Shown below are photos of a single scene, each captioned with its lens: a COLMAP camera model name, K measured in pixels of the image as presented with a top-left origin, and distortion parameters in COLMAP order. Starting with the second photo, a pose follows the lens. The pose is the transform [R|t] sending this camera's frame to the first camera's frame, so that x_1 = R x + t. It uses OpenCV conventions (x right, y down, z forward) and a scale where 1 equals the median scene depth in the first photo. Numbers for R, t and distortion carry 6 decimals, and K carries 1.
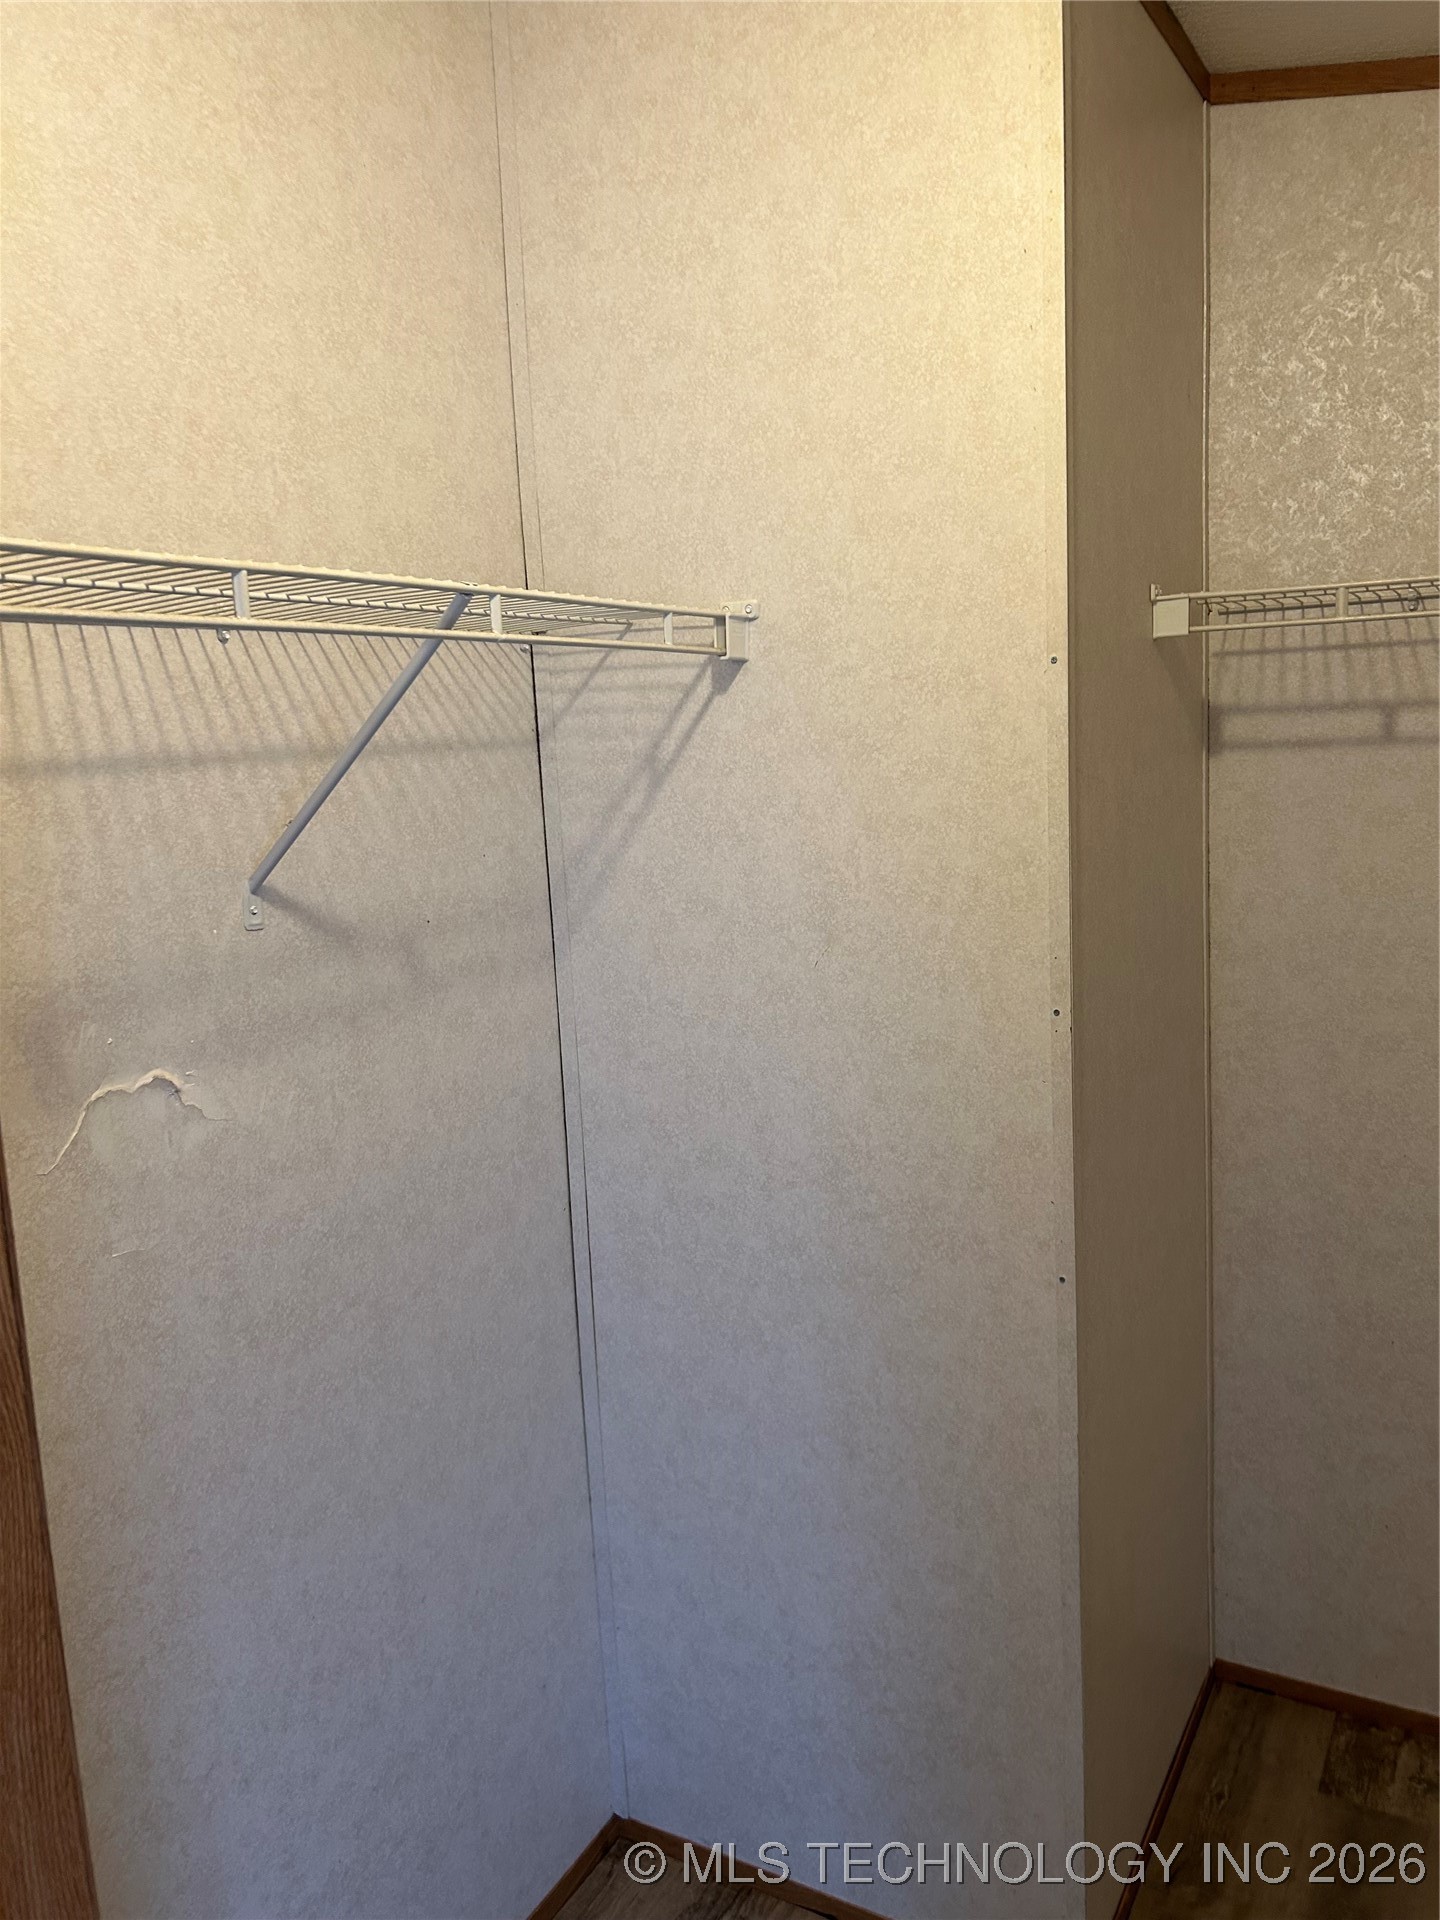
lens RADIAL K [[1432.5, 0, 720.8], [0, 1432.5, 962.3], [0, 0, 1]] dist [0.052783, -0.059653]
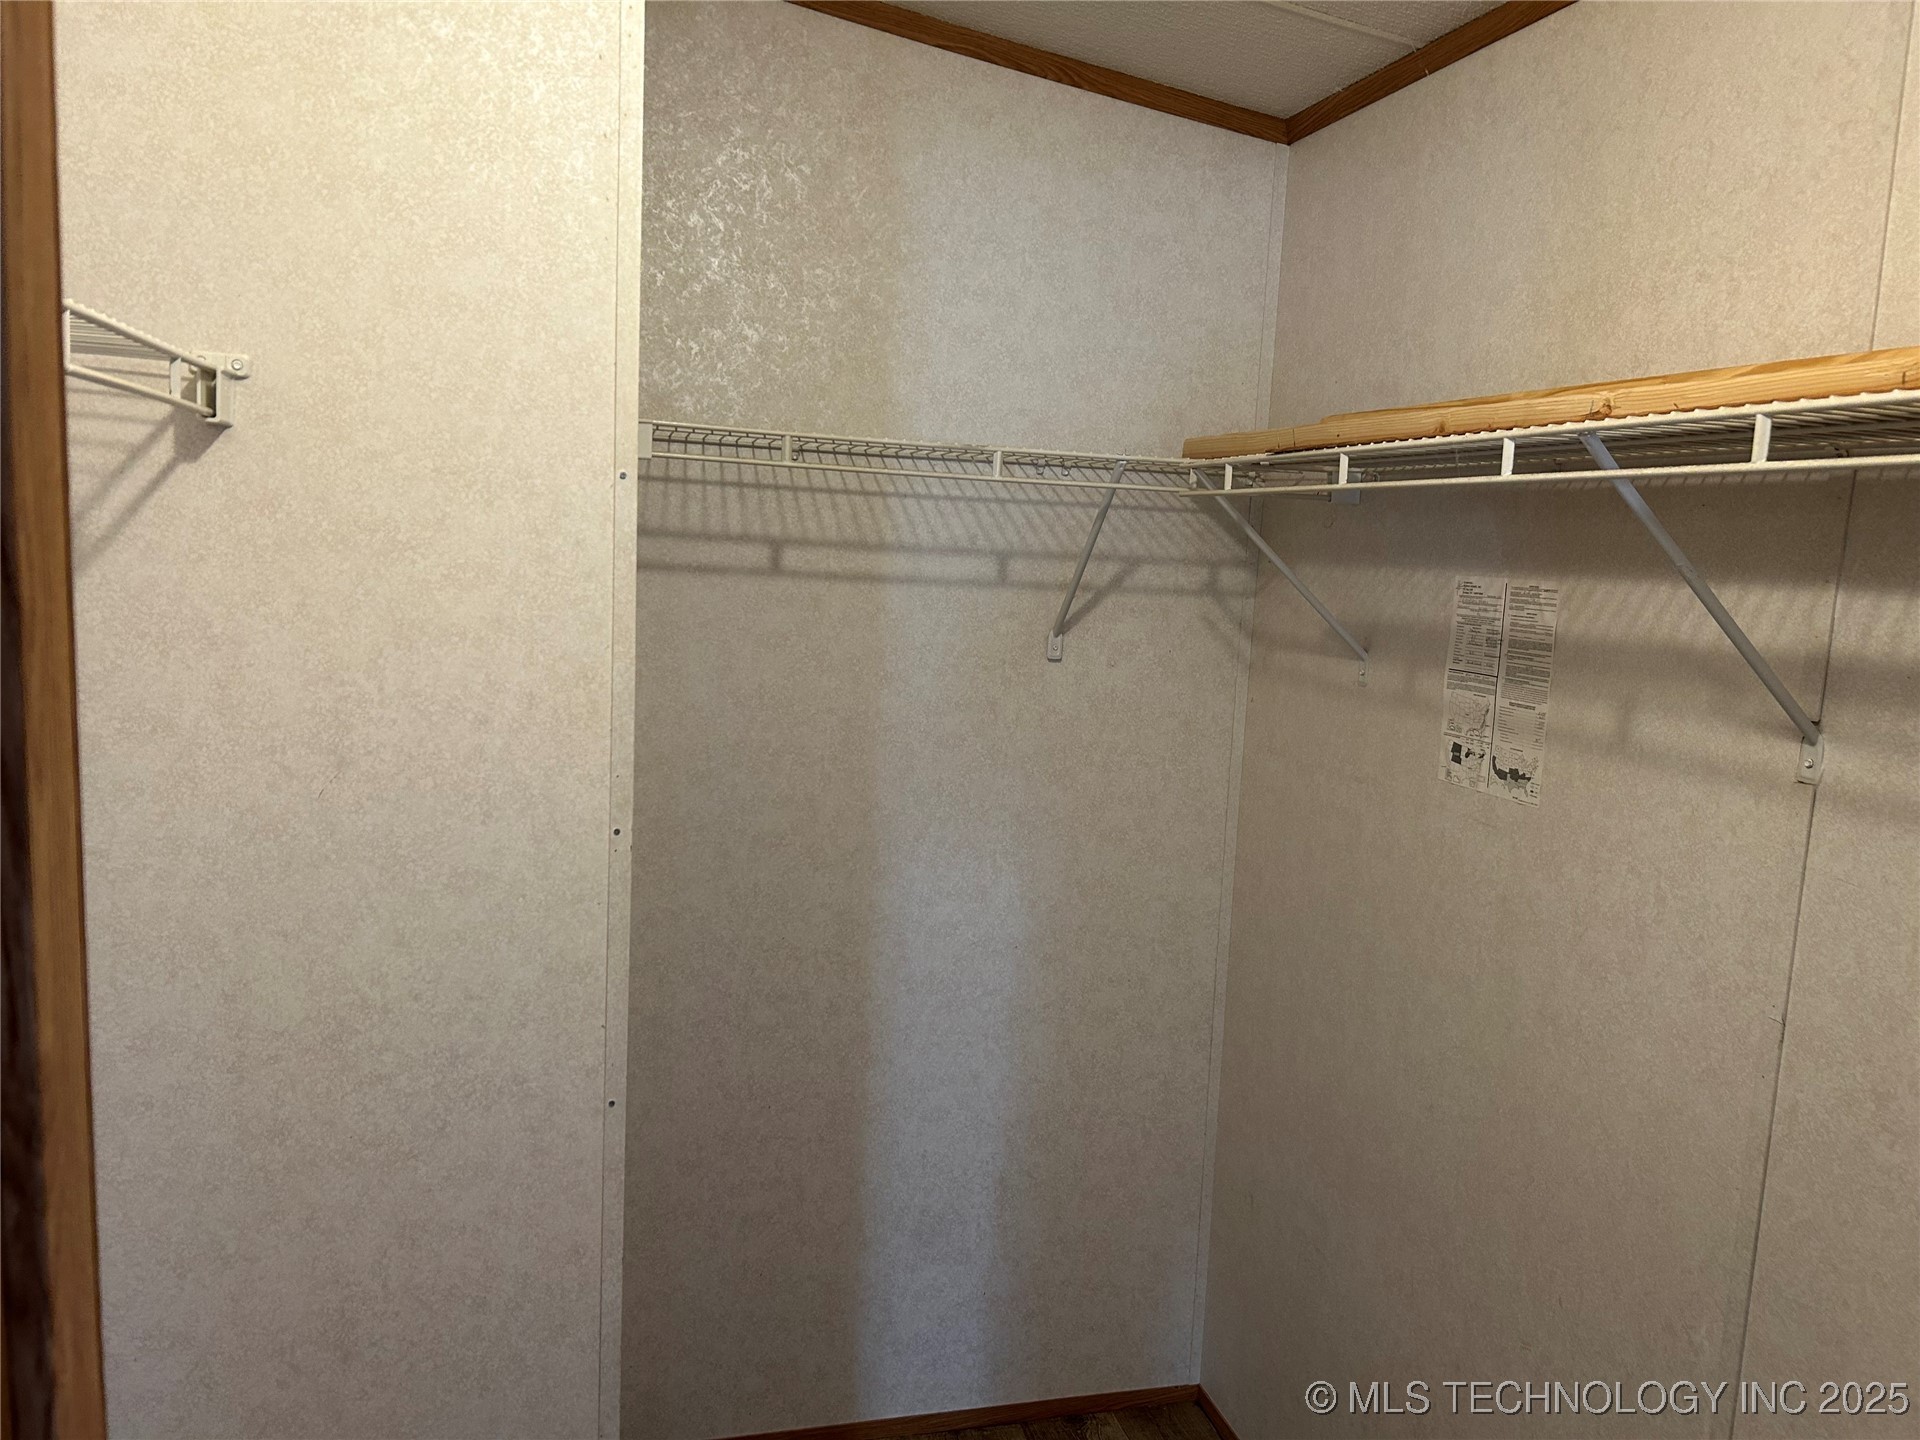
lens RADIAL K [[1432.5, 0, 995.9], [0, 1432.5, 739.9], [0, 0, 1]] dist [0.052783, -0.059653]
pose [[0.701777, -0.017160, 0.712190, -0.260641], [0.029419, 0.999555, -0.004905, -0.014114], [-0.711789, 0.024395, 0.701969, 0.112111]]
